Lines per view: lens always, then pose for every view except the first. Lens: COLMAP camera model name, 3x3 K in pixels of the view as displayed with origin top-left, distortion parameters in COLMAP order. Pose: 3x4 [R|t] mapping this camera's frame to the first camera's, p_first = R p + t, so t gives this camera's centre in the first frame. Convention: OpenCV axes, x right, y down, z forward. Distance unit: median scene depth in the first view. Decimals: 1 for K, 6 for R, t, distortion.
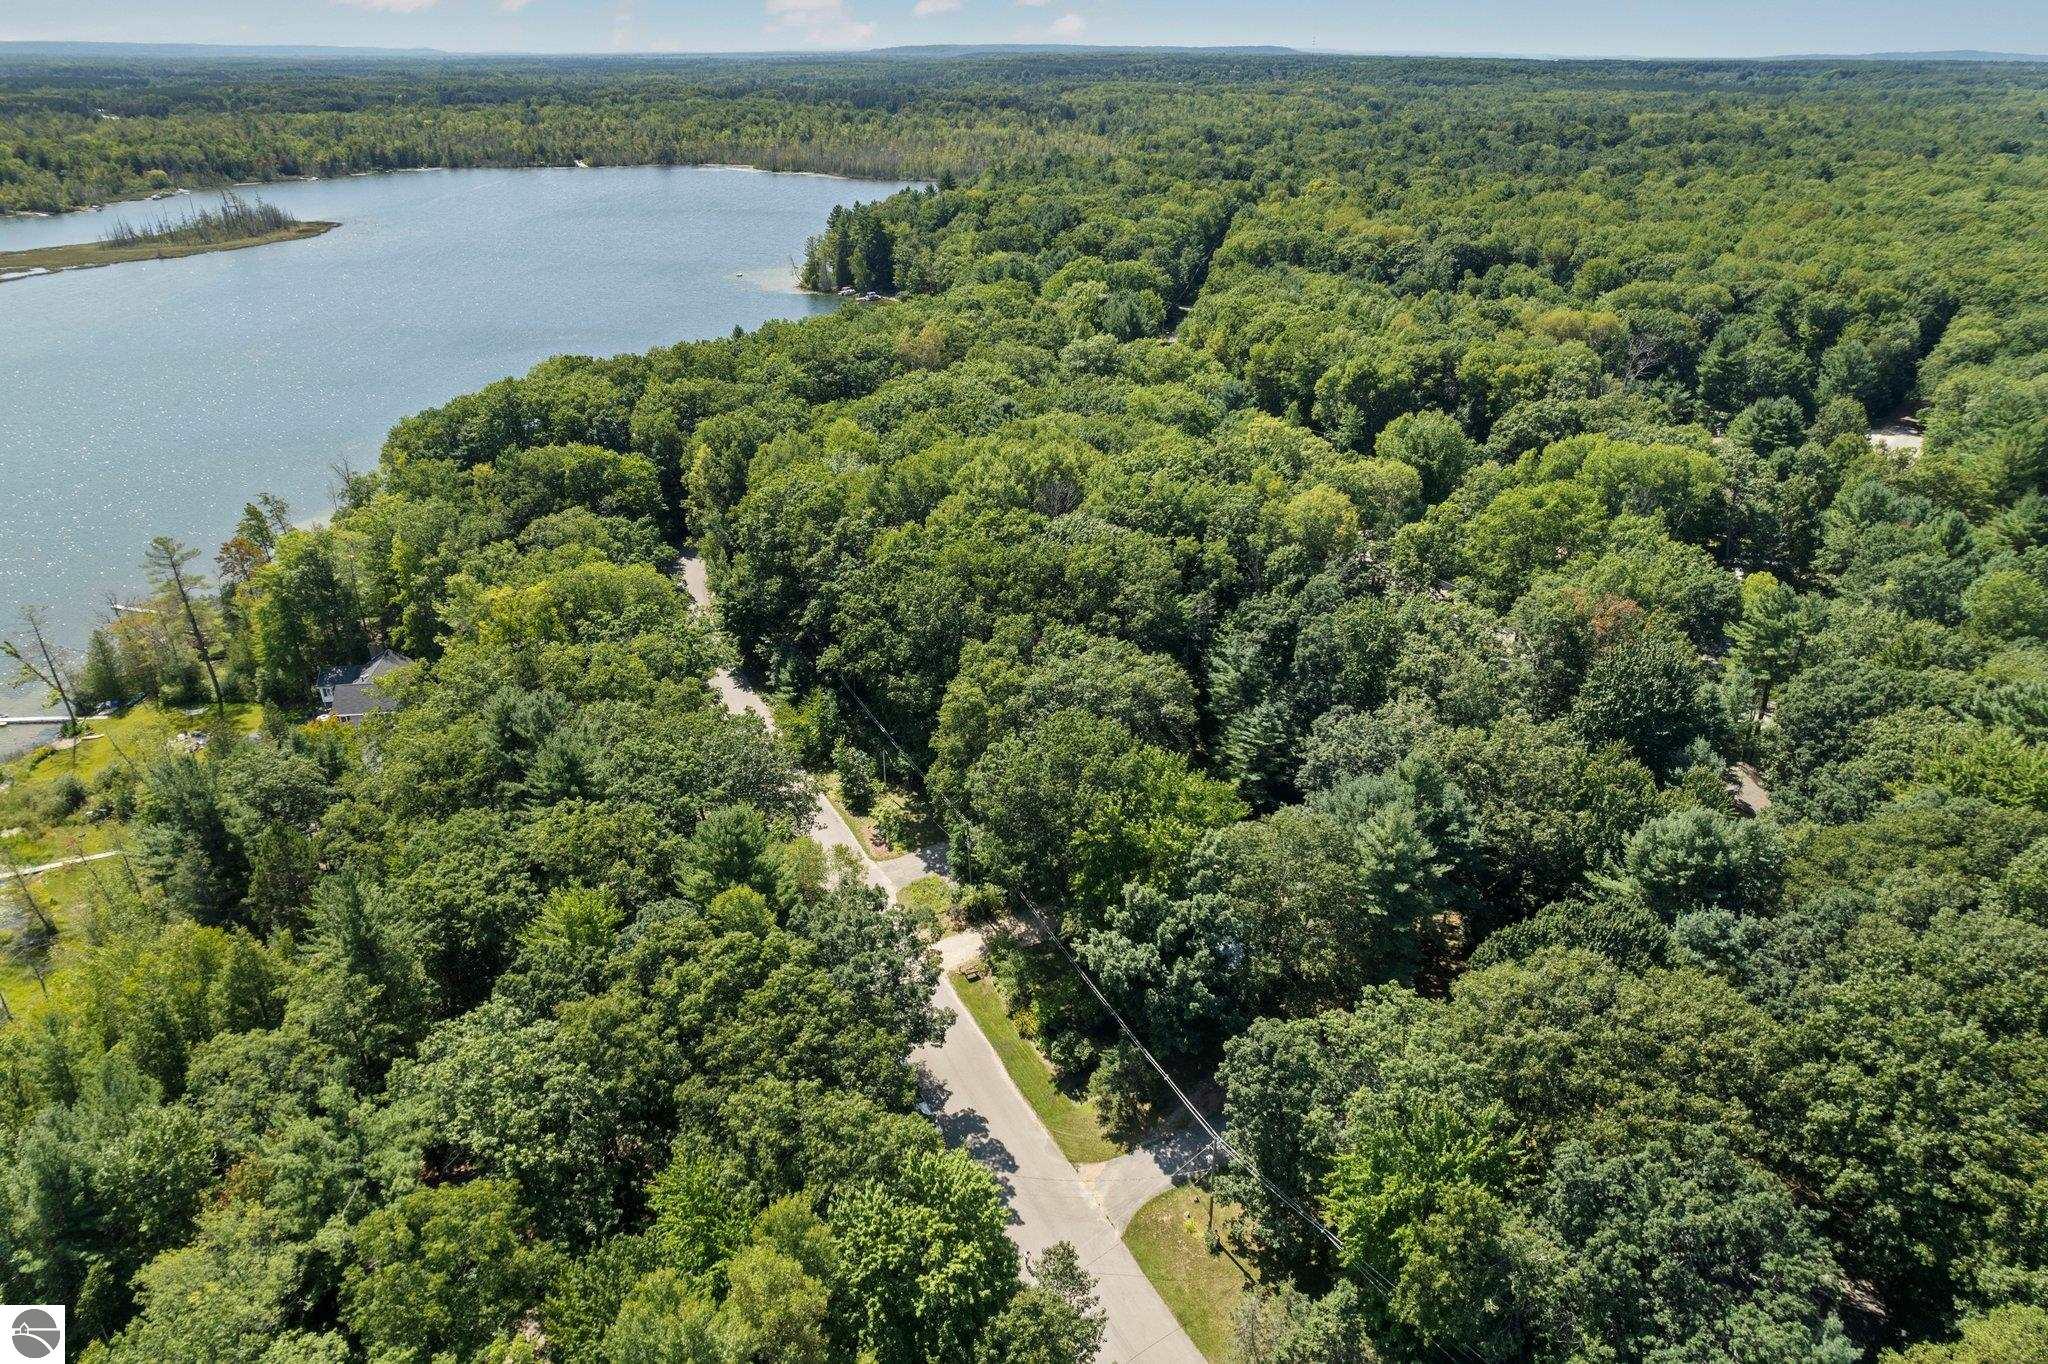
lens RADIAL K [[1303.3, 0, 1024.0], [0, 1303.3, 682.0], [0, 0, 1]] dist [-0.083055, 0.072629]
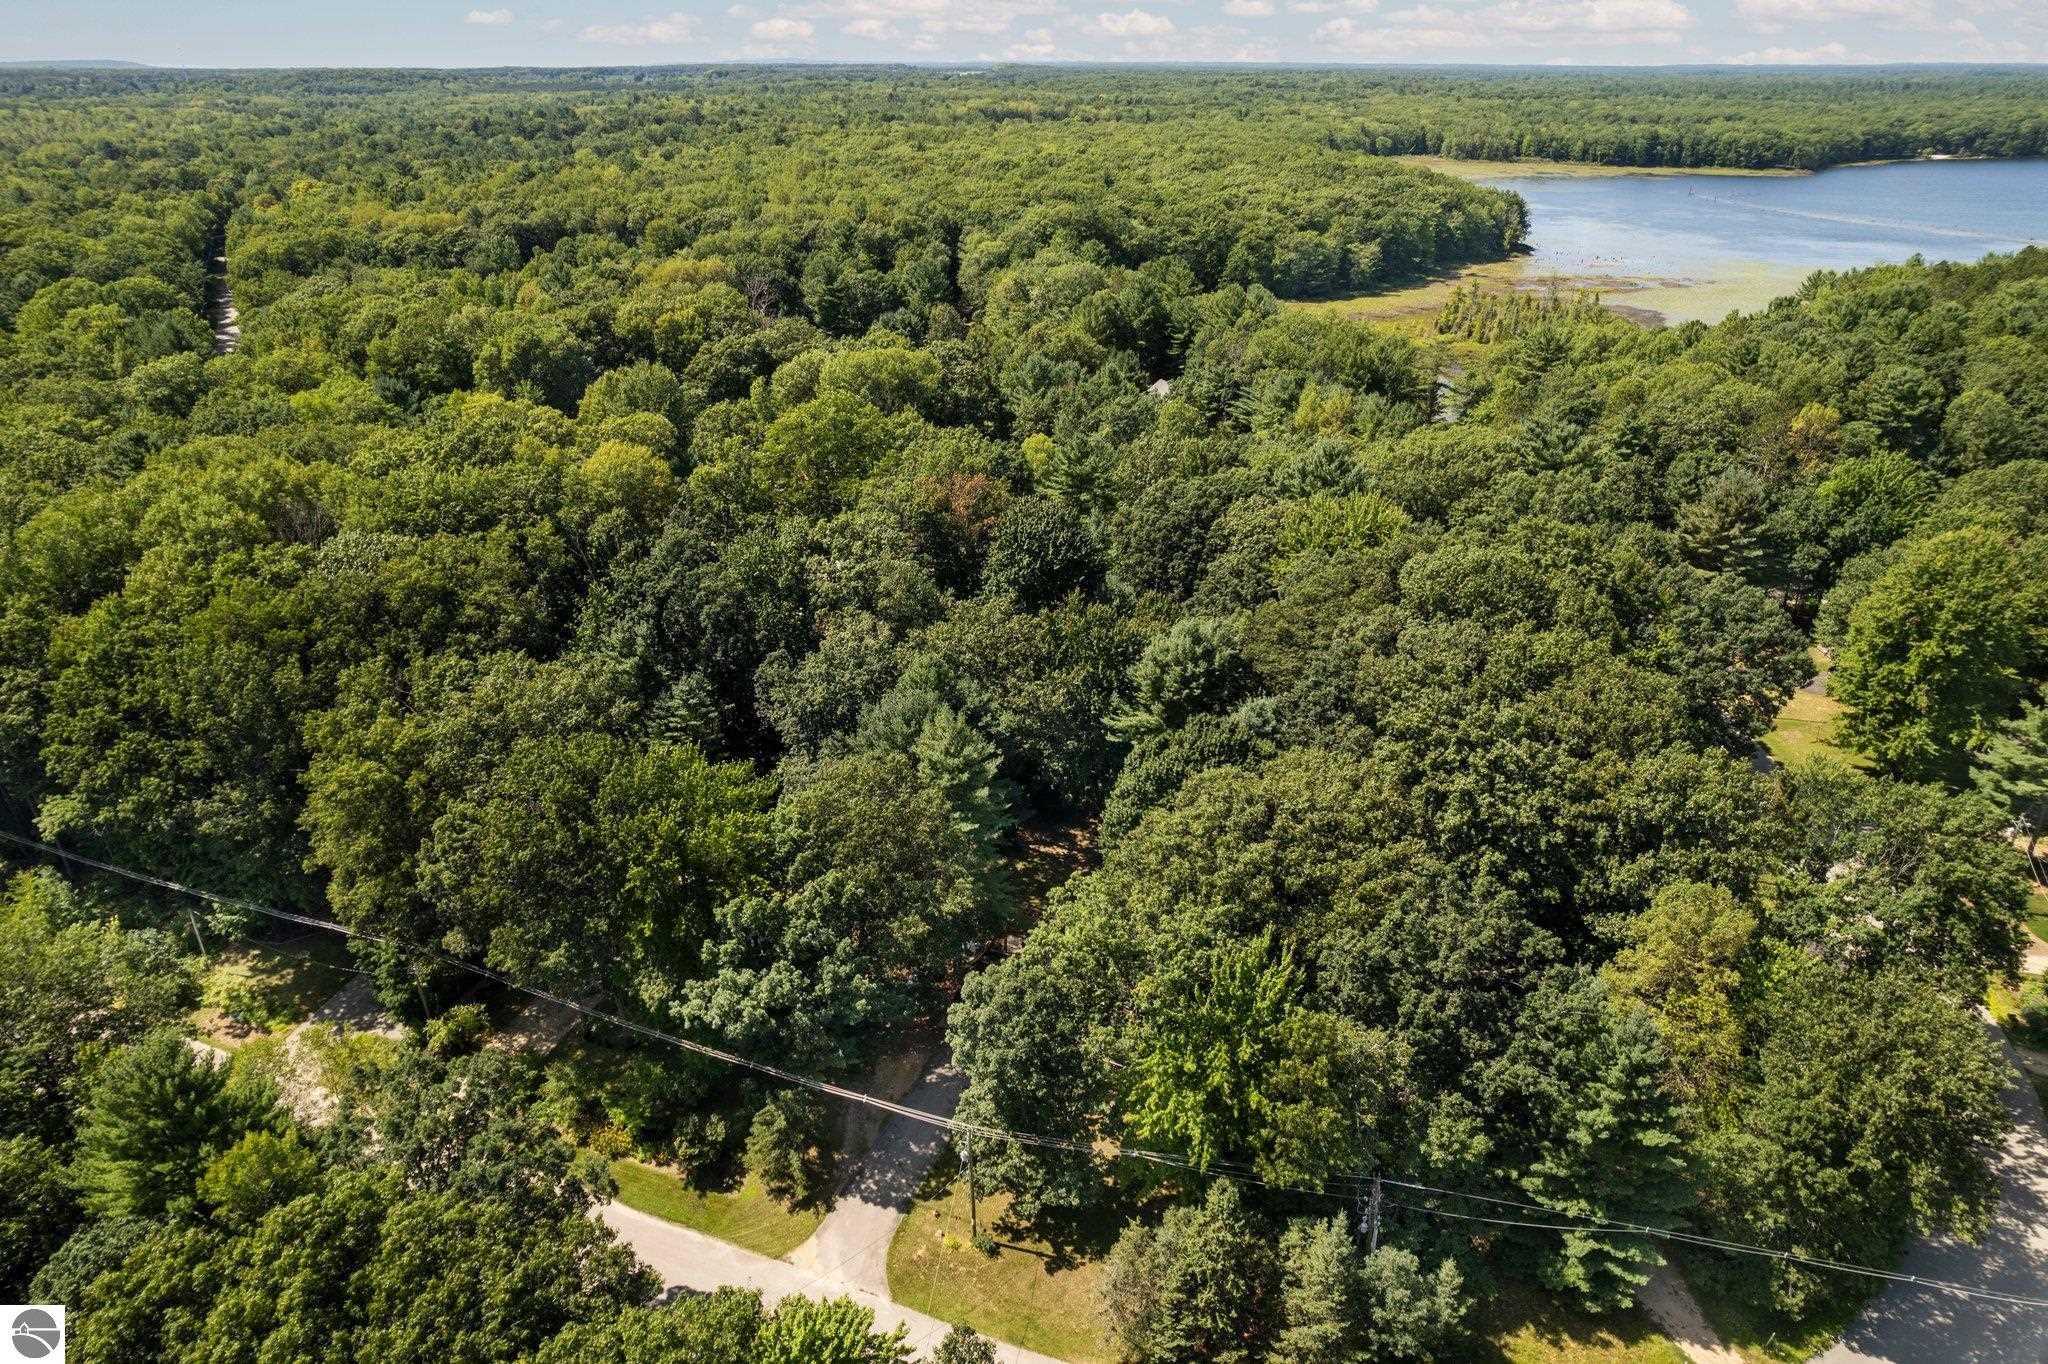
lens RADIAL K [[1303.3, 0, 1024.0], [0, 1303.3, 682.0], [0, 0, 1]] dist [-0.083055, 0.072629]
pose [[0.740039, -0.297642, 0.603118, -0.141950], [0.299708, 0.948728, 0.100454, -0.000270], [-0.602094, 0.106419, 0.791302, 0.154119]]
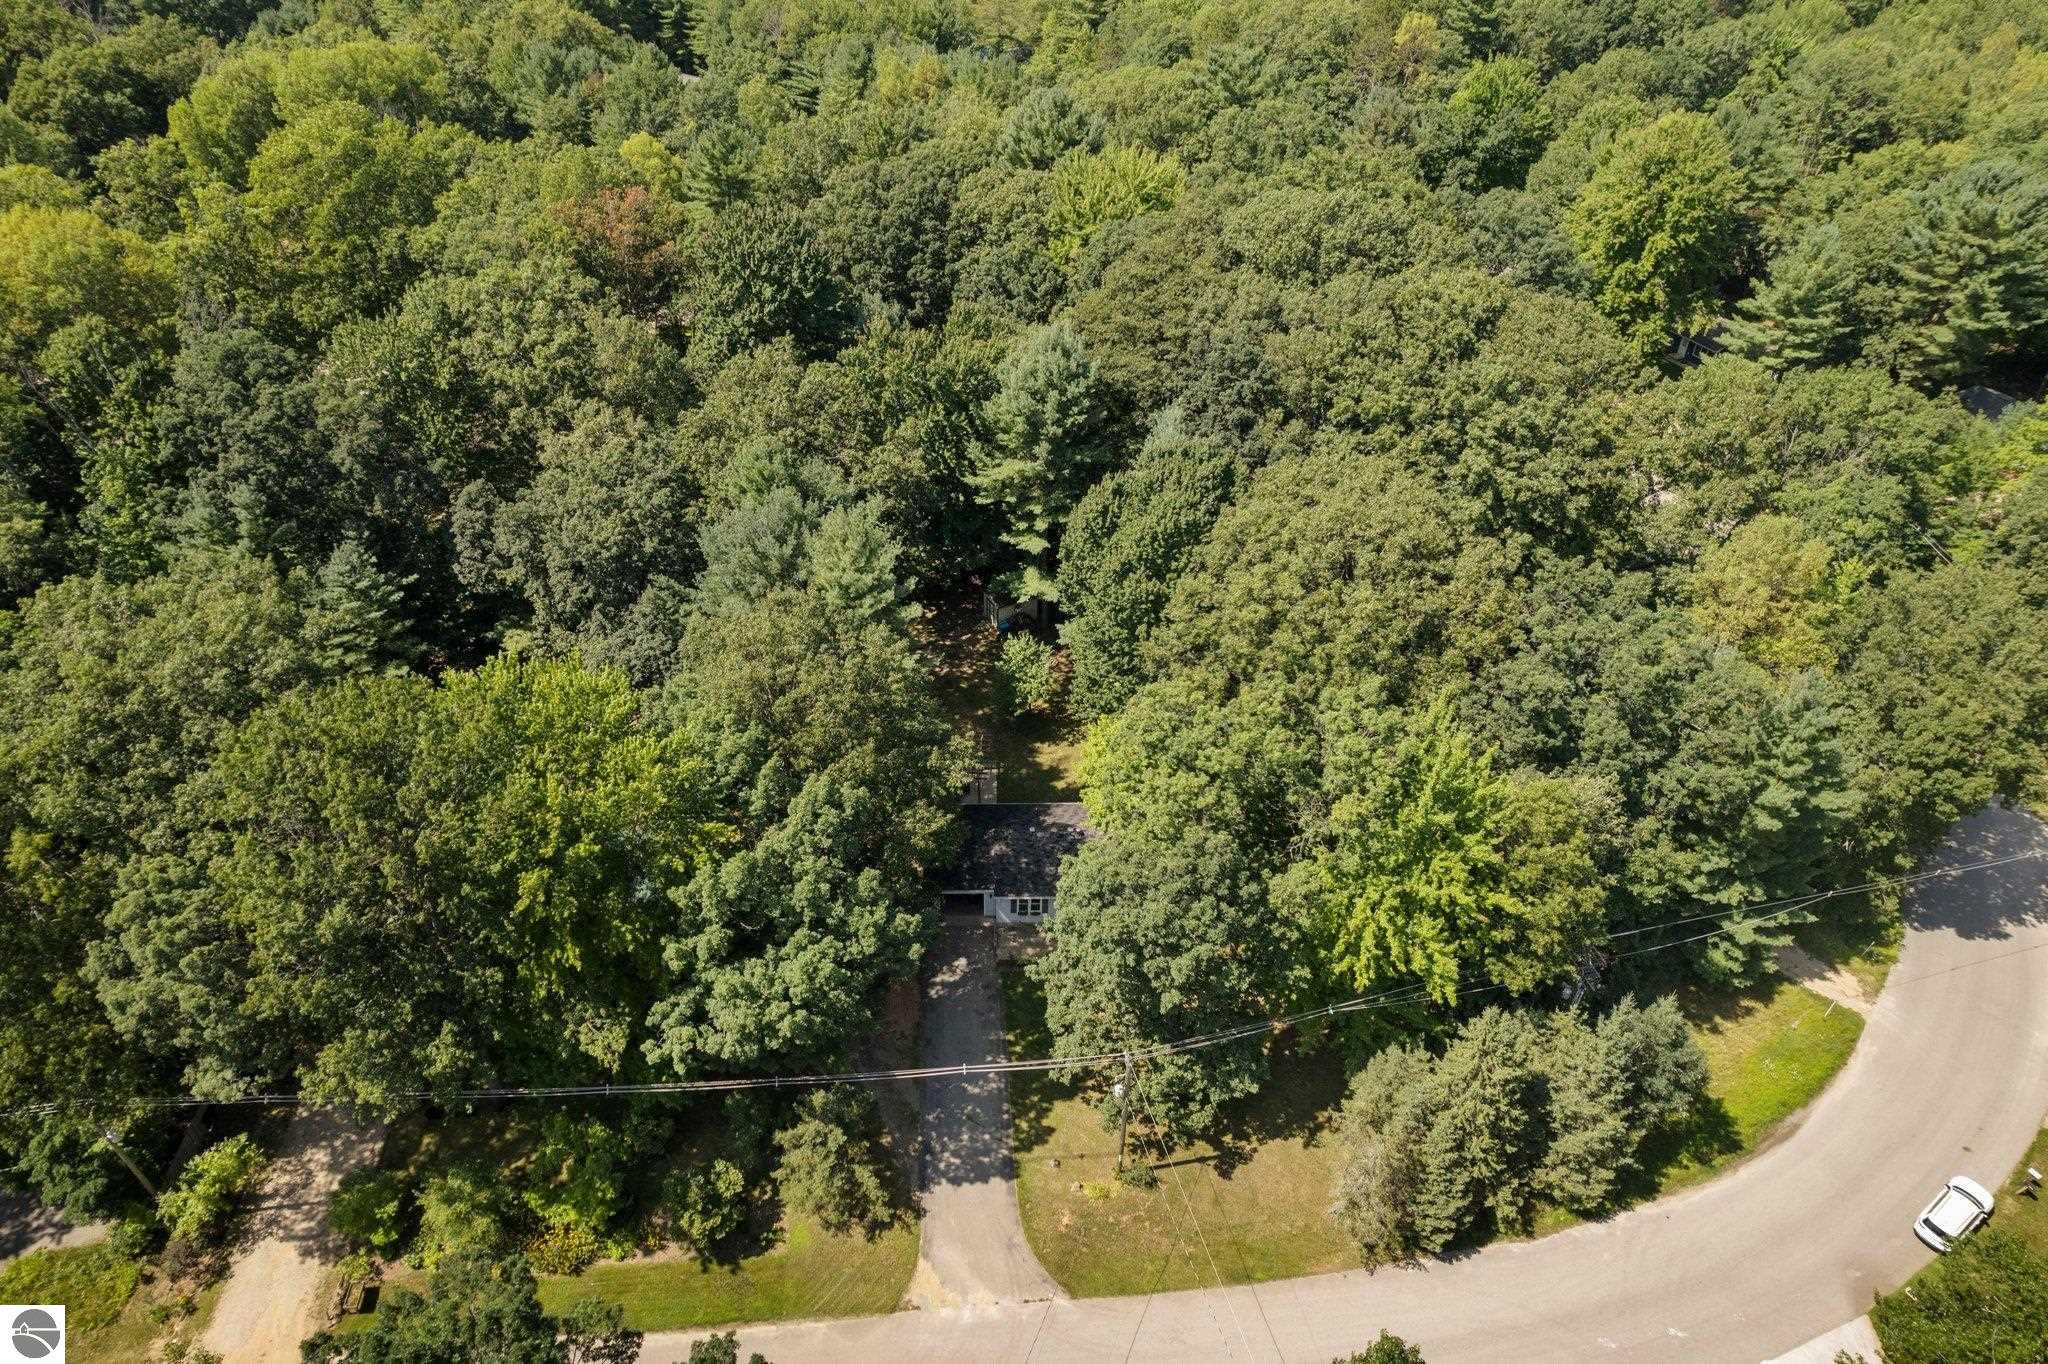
lens RADIAL K [[1303.3, 0, 1024.0], [0, 1303.3, 682.0], [0, 0, 1]] dist [-0.083055, 0.072629]
pose [[0.355152, -0.569599, 0.741231, -0.132143], [0.402891, 0.808767, 0.428456, -0.048968], [-0.843532, 0.146468, 0.516722, 0.390870]]
